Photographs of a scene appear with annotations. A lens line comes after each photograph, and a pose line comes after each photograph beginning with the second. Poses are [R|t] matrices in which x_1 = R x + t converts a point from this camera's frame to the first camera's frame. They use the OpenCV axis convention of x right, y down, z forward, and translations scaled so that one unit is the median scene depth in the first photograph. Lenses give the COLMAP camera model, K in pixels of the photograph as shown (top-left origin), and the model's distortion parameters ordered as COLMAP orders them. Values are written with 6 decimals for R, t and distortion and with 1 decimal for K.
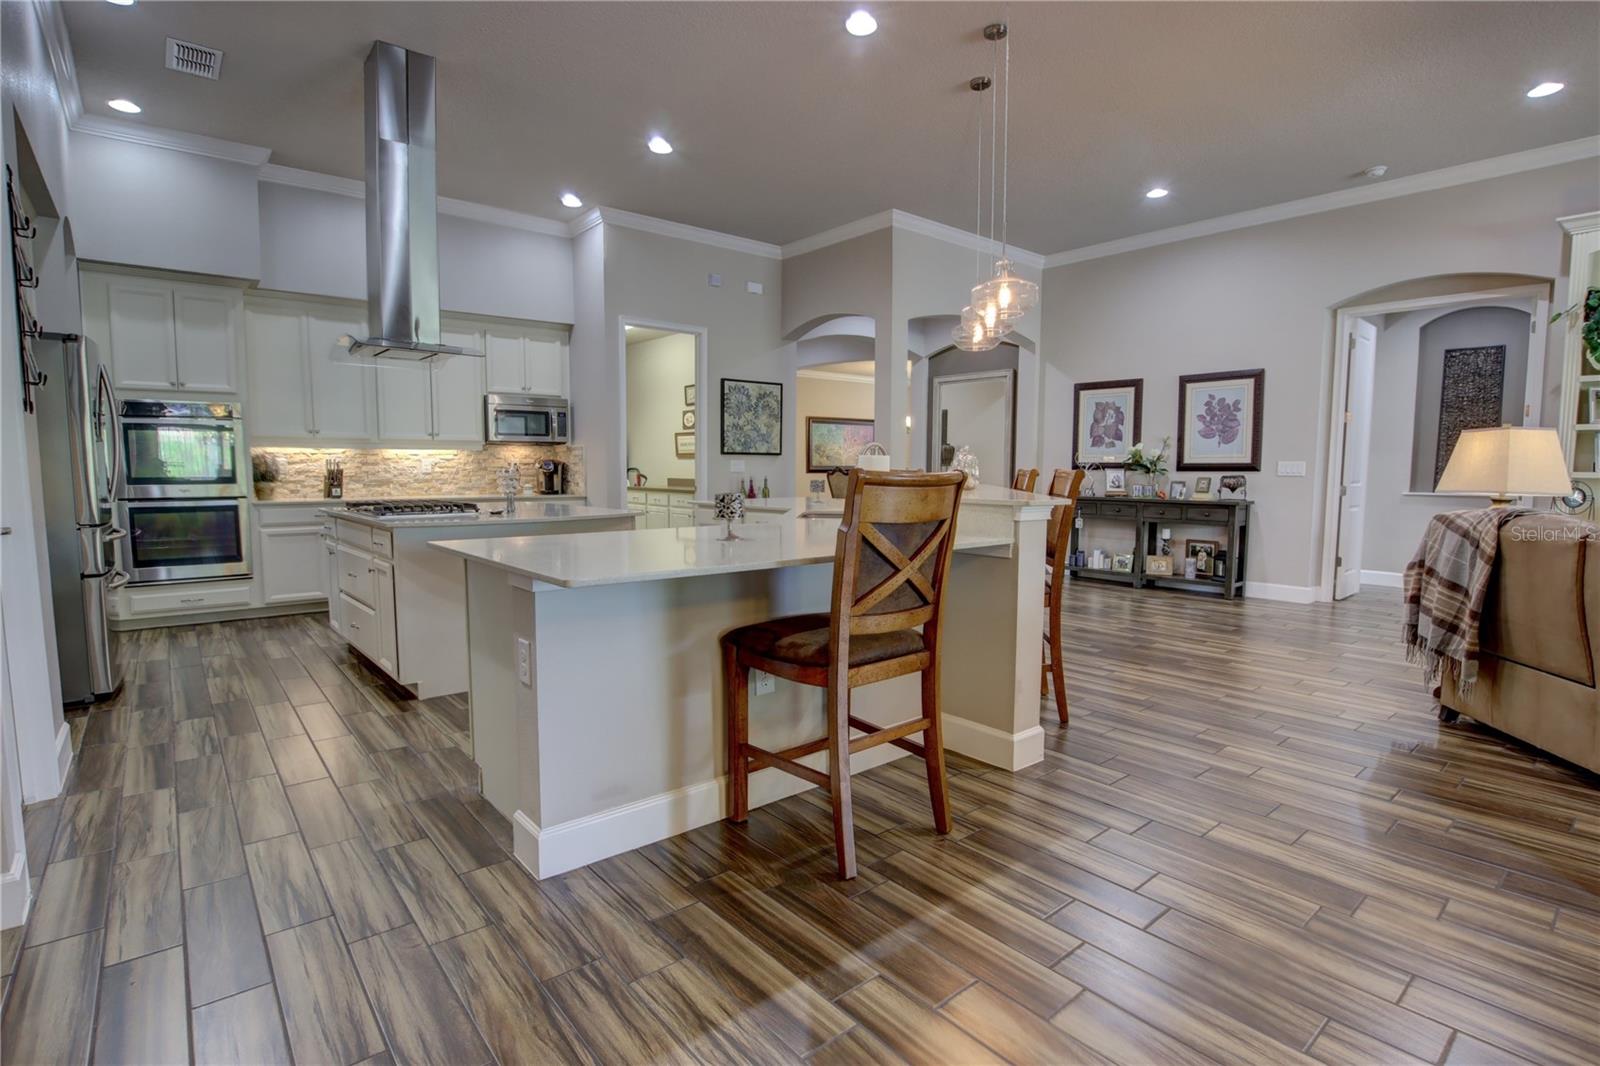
lens RADIAL K [[778.0, 0, 805.0], [0, 778.0, 545.2], [0, 0, 1]] dist [-0.030674, 0.001282]
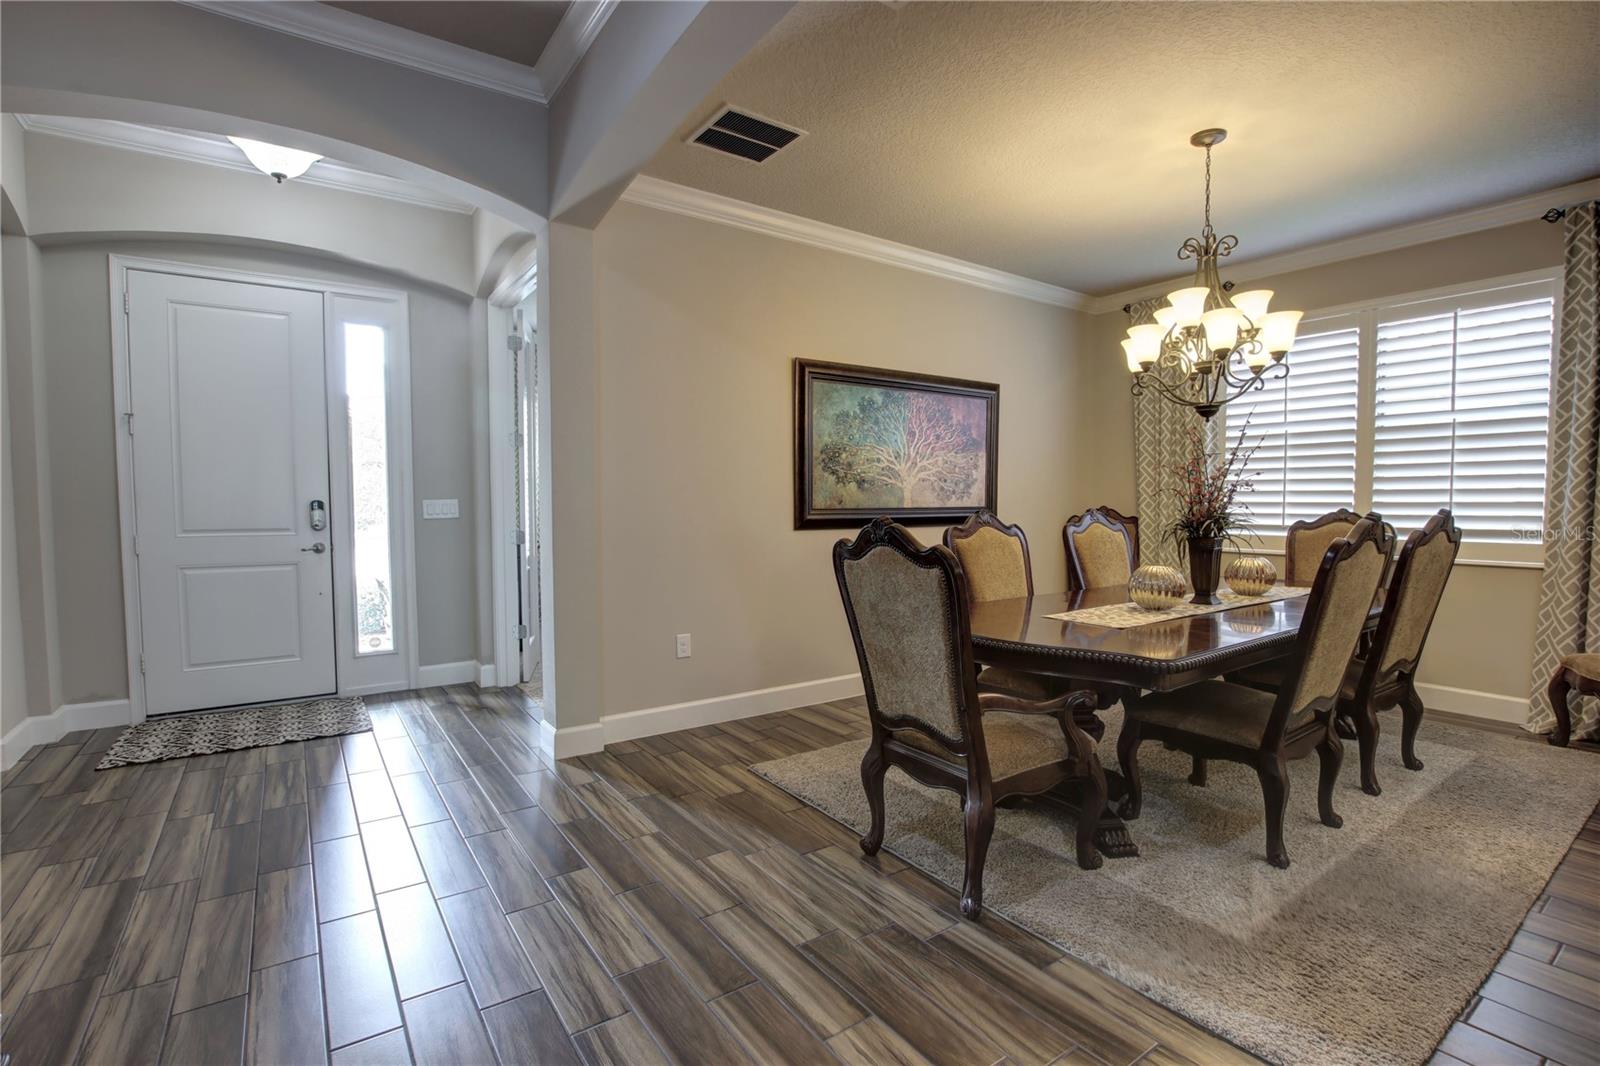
lens RADIAL K [[744.8, 0, 800.5], [0, 744.8, 541.6], [0, 0, 1]] dist [-0.031978, 0.002068]
pose [[0.996452, 0.001718, -0.084145, 0.061769], [-0.005717, 0.998864, -0.047312, -0.145220], [0.083968, 0.047625, 0.995330, 1.366587]]
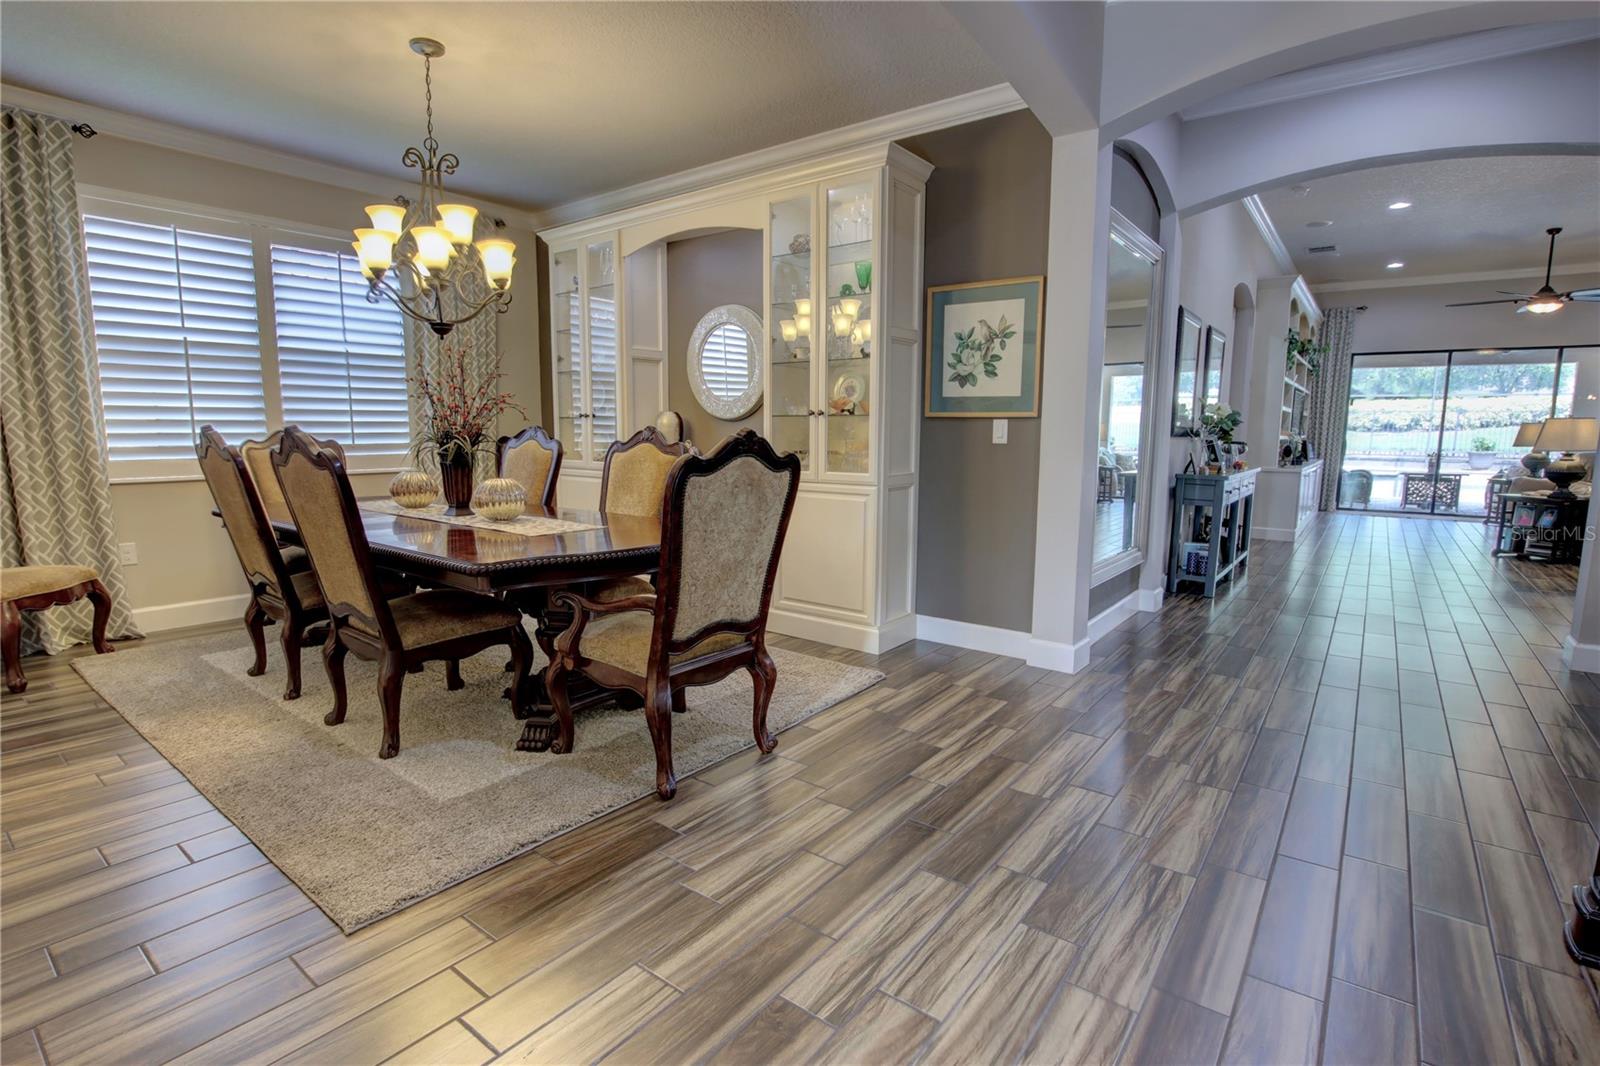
lens RADIAL K [[764.5, 0, 805.7], [0, 764.5, 542.7], [0, 0, 1]] dist [-0.032023, 0.002878]
pose [[-0.225345, -0.145071, 0.963418, -0.262346], [0.091280, 0.981359, 0.169124, -0.175981], [-0.969993, 0.126052, -0.207902, 1.731591]]
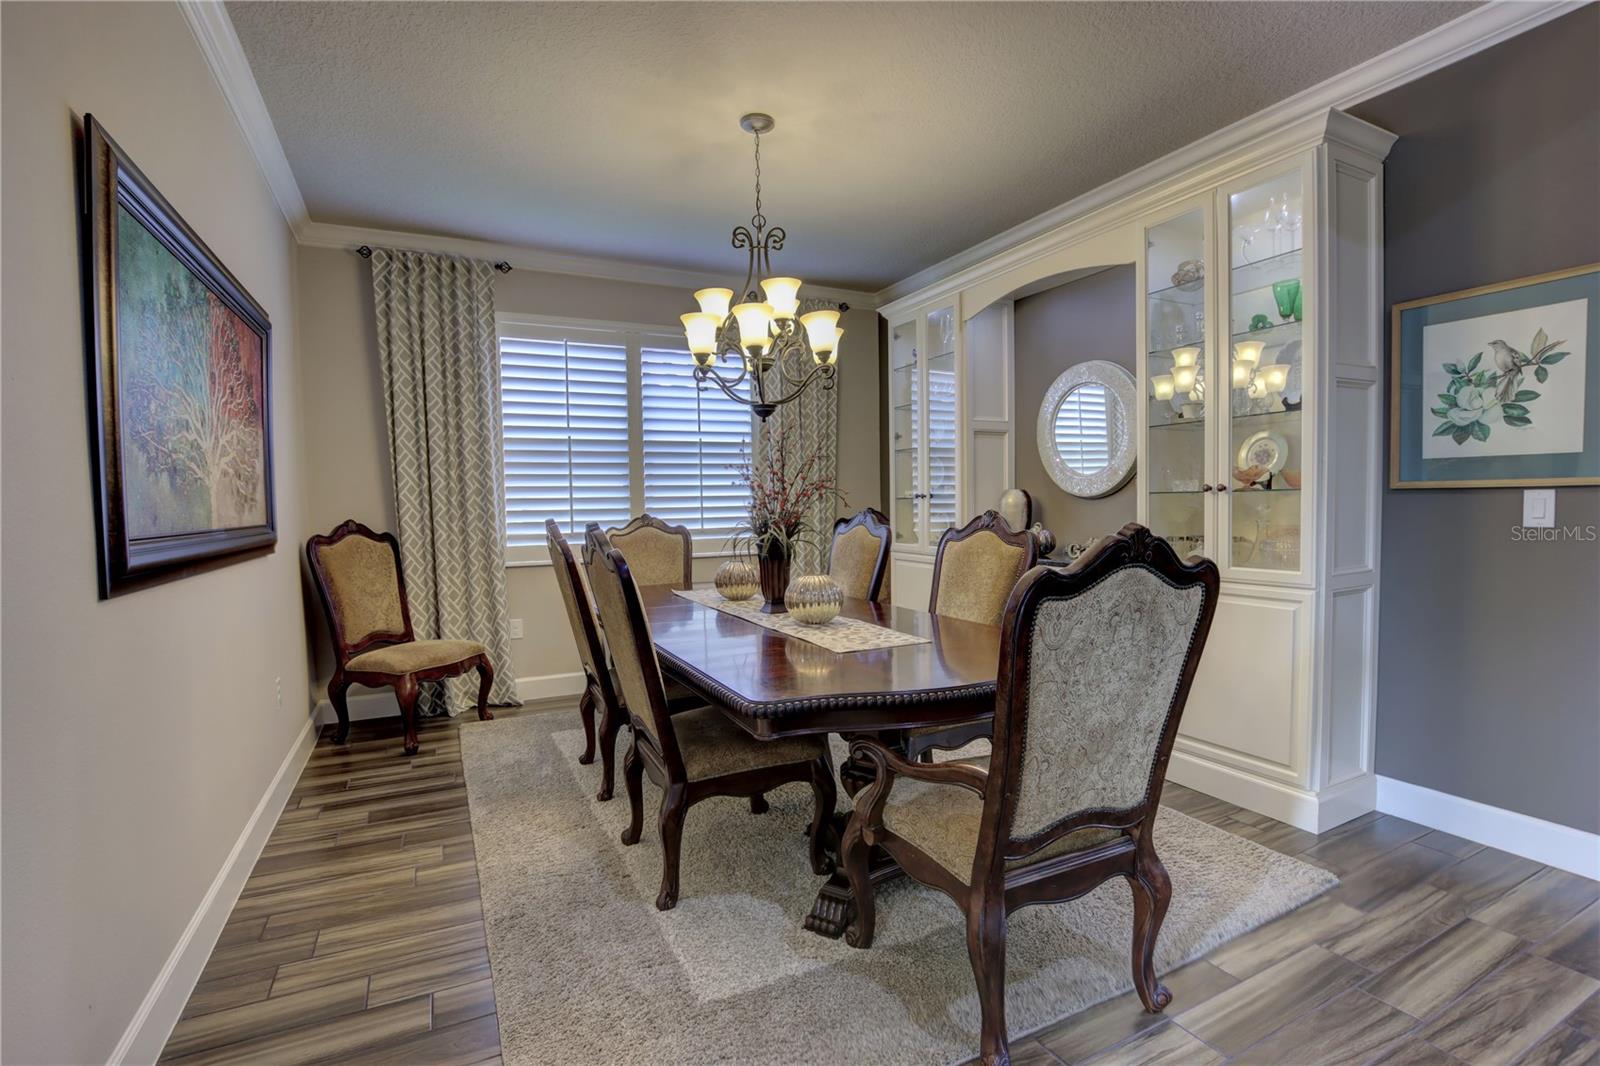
lens RADIAL K [[744.8, 0, 800.5], [0, 744.8, 541.6], [0, 0, 1]] dist [-0.031978, 0.002068]
pose [[0.228444, -0.054051, 0.972055, -0.152278], [0.116165, 0.992838, 0.027907, -0.182543], [-0.966602, 0.106544, 0.233087, 1.723697]]
